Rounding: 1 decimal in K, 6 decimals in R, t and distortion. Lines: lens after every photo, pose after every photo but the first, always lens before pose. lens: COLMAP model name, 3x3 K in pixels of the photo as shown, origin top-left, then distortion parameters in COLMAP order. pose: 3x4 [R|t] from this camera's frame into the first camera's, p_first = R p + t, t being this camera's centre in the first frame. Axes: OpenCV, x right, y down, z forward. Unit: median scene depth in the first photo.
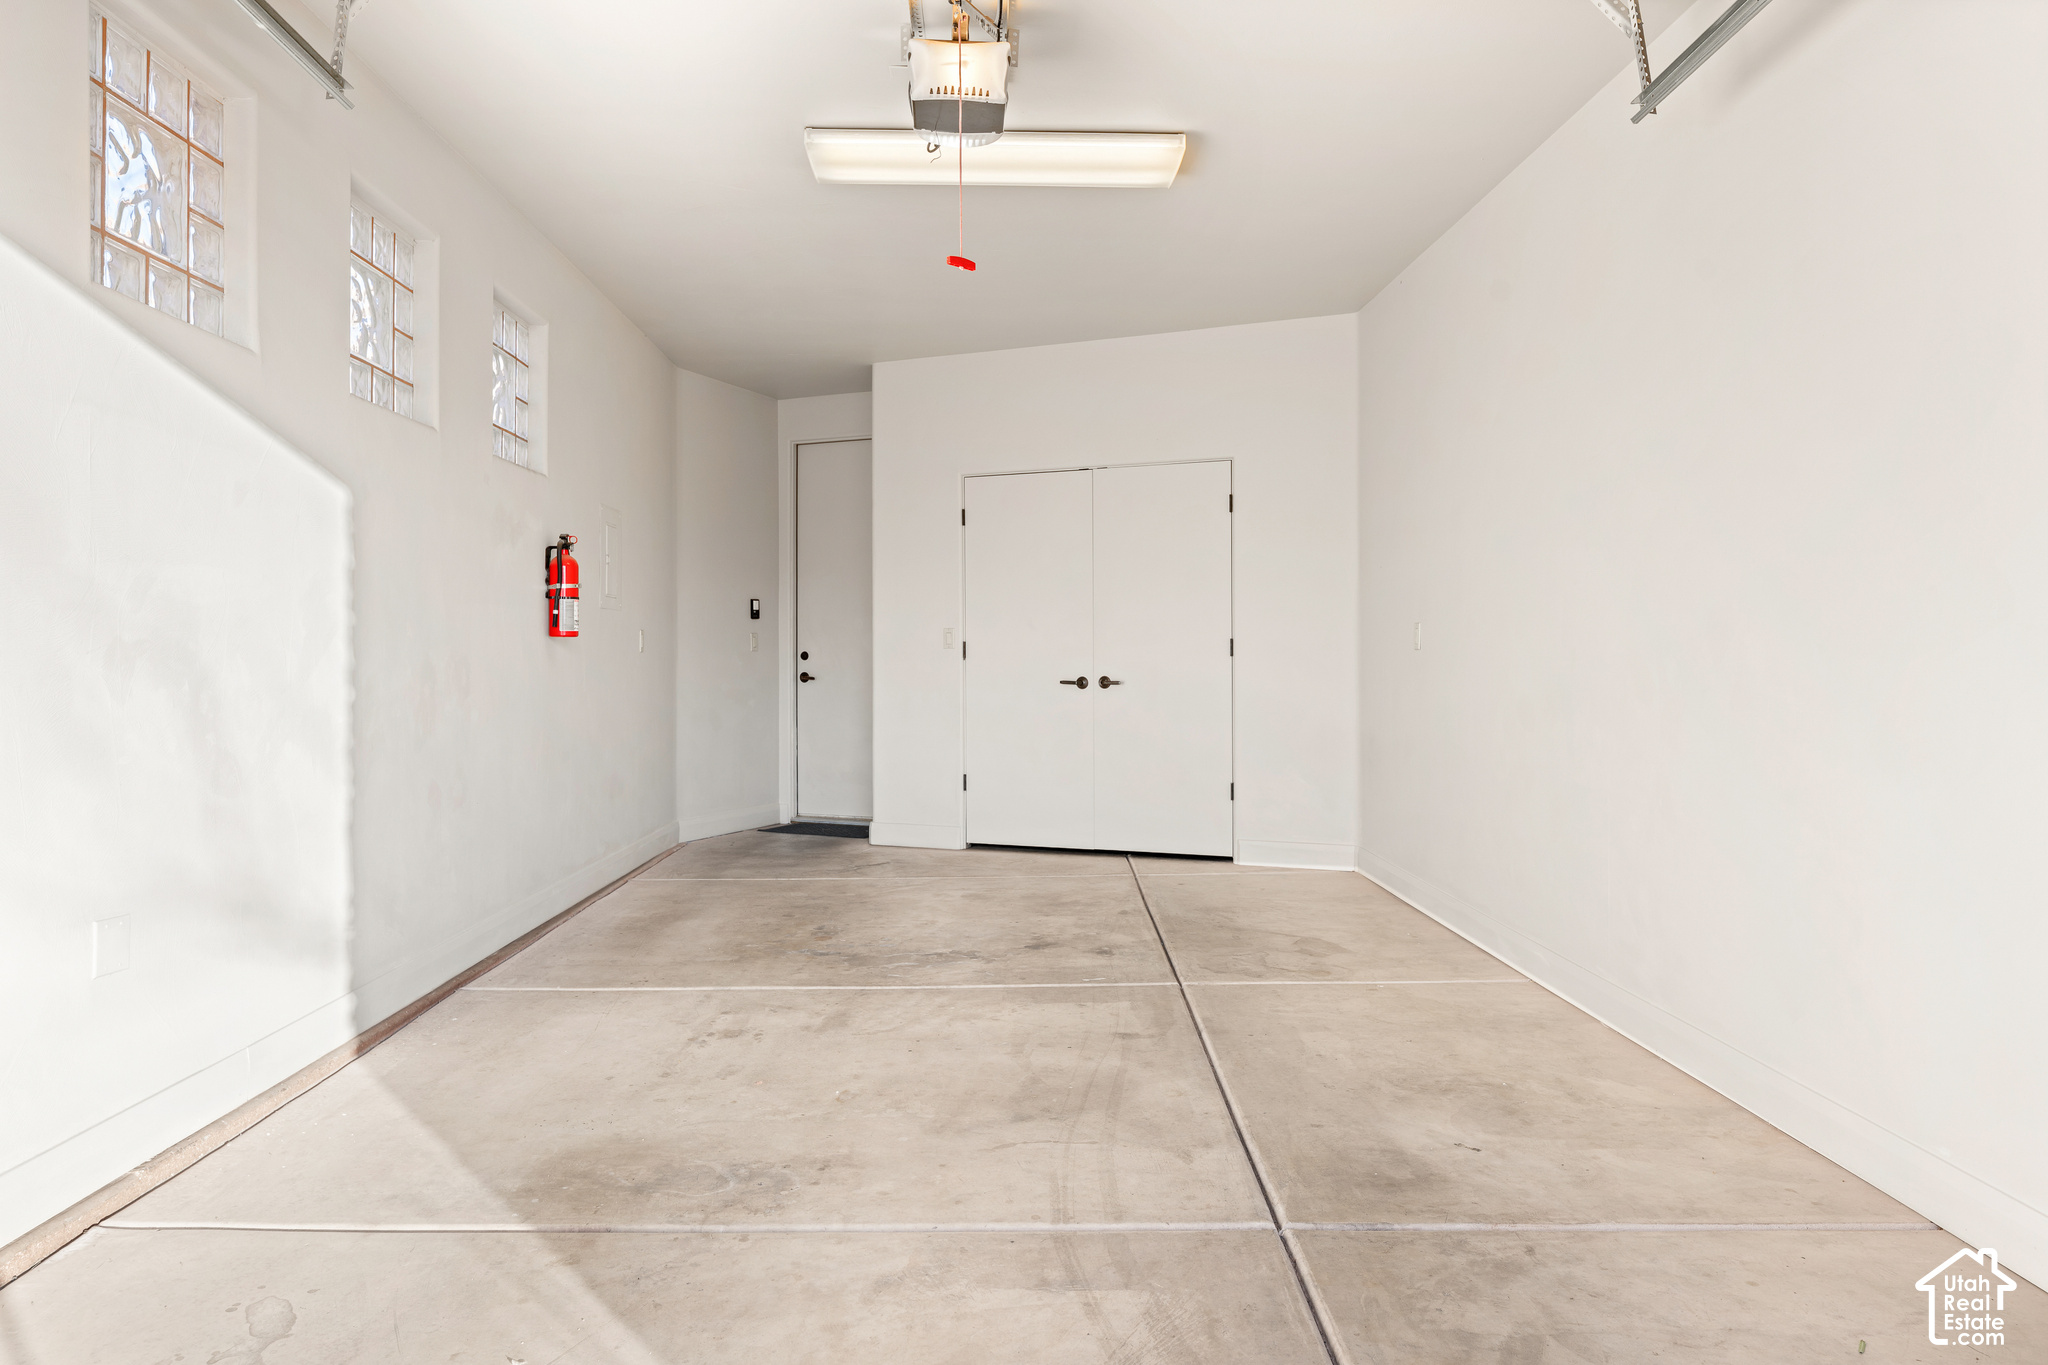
lens RADIAL K [[1430.1, 0, 1023.6], [0, 1430.1, 675.7], [0, 0, 1]] dist [0.000992, 0.000099]
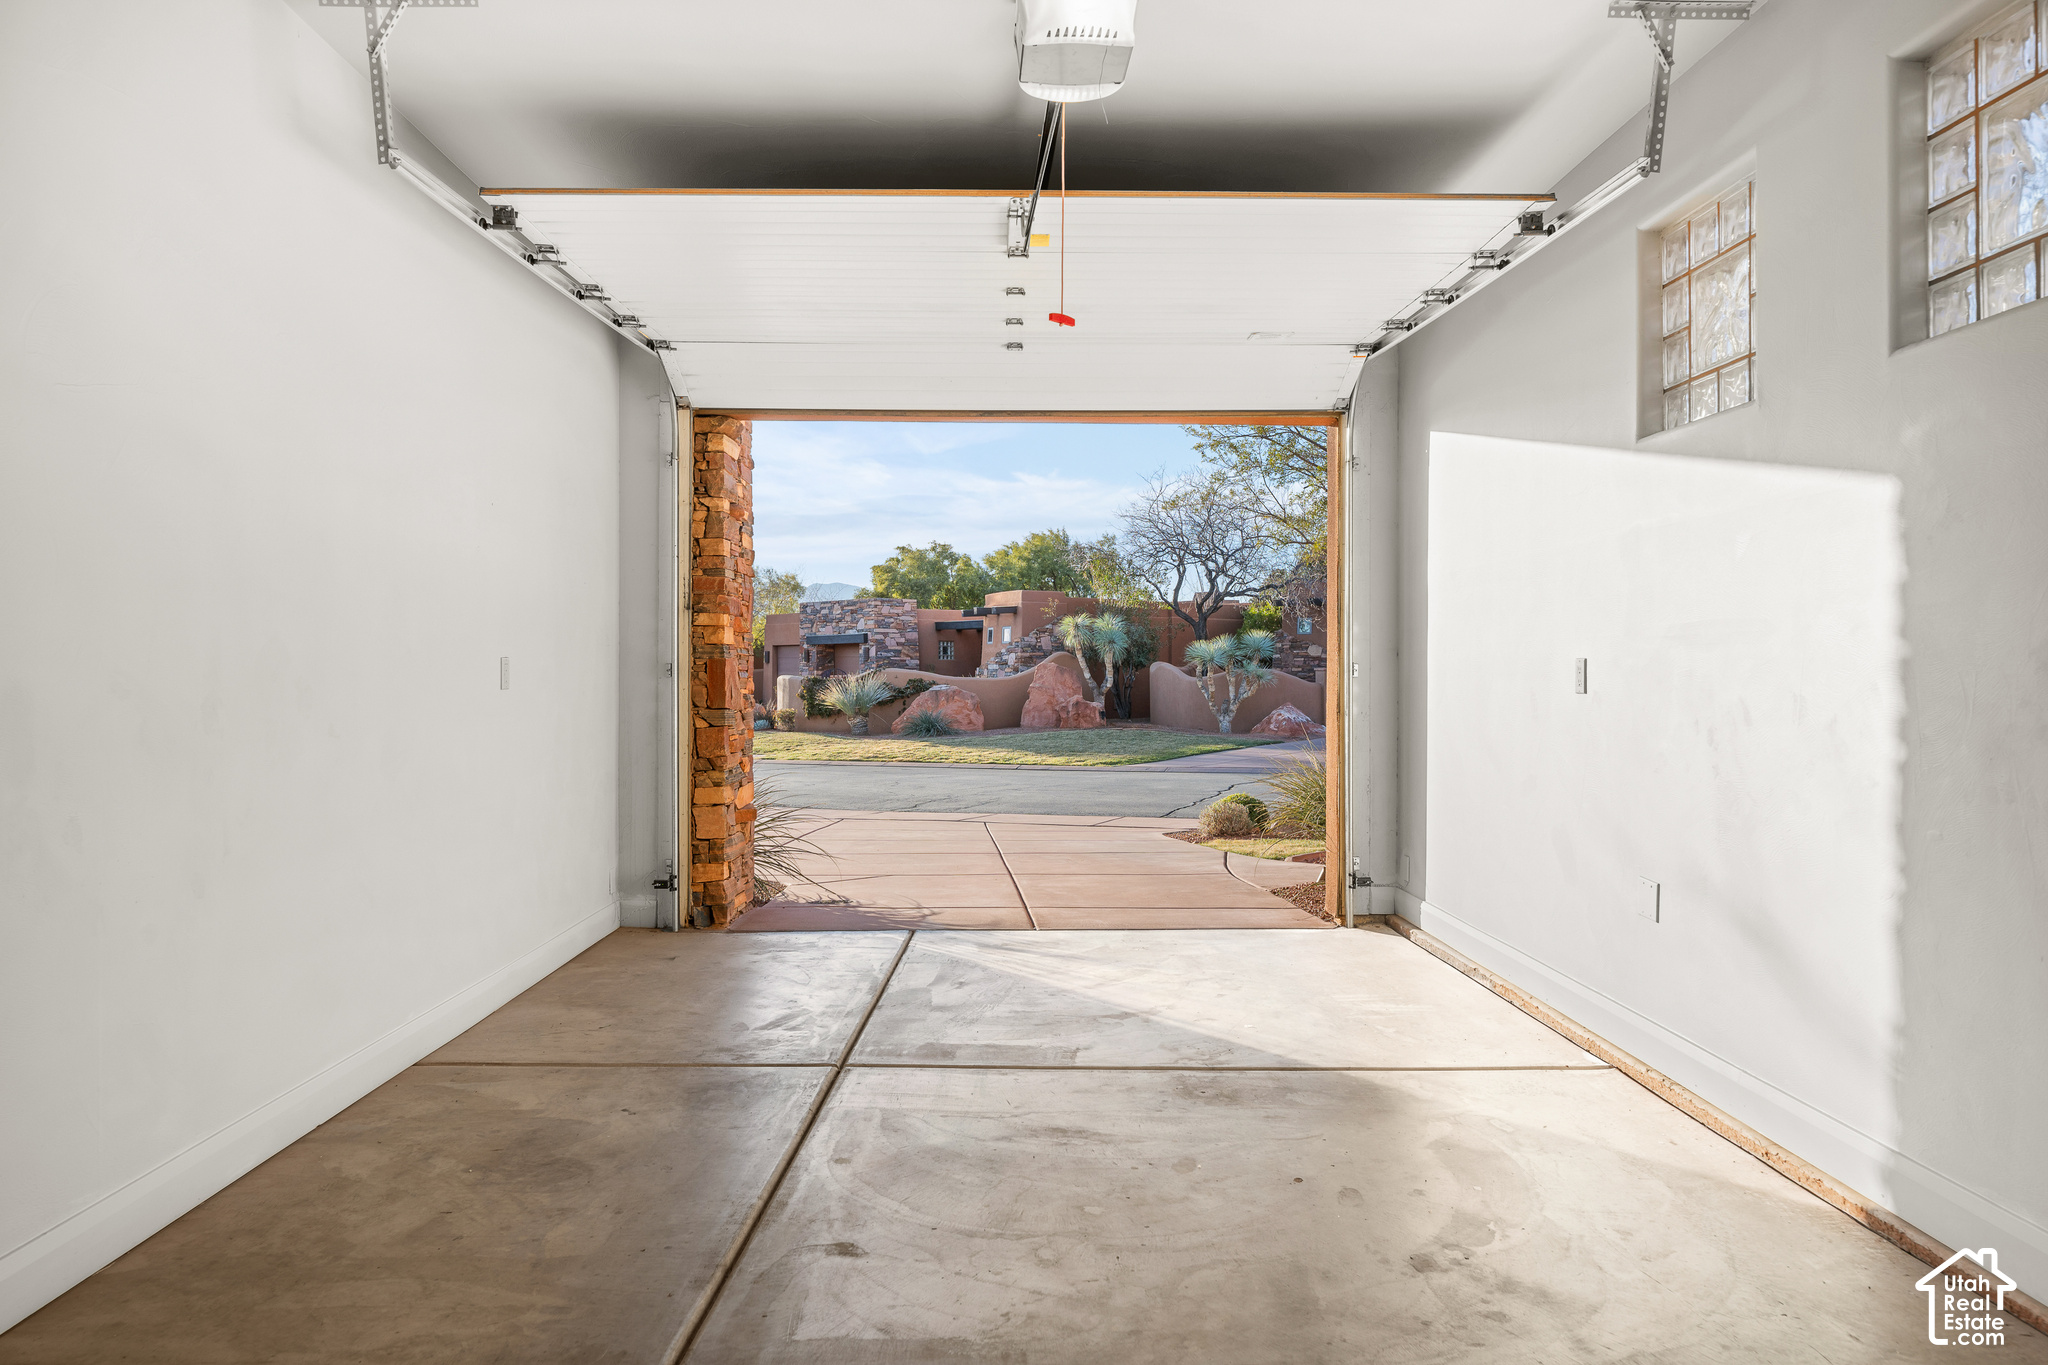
lens RADIAL K [[1430.1, 0, 1022.9], [0, 1430.1, 677.6], [0, 0, 1]] dist [0.000992, 0.000099]
pose [[-0.999940, 0.003397, 0.010409, -0.026860], [0.003568, 0.999858, 0.016465, -0.043605], [-0.010351, 0.016501, -0.999810, 1.951794]]
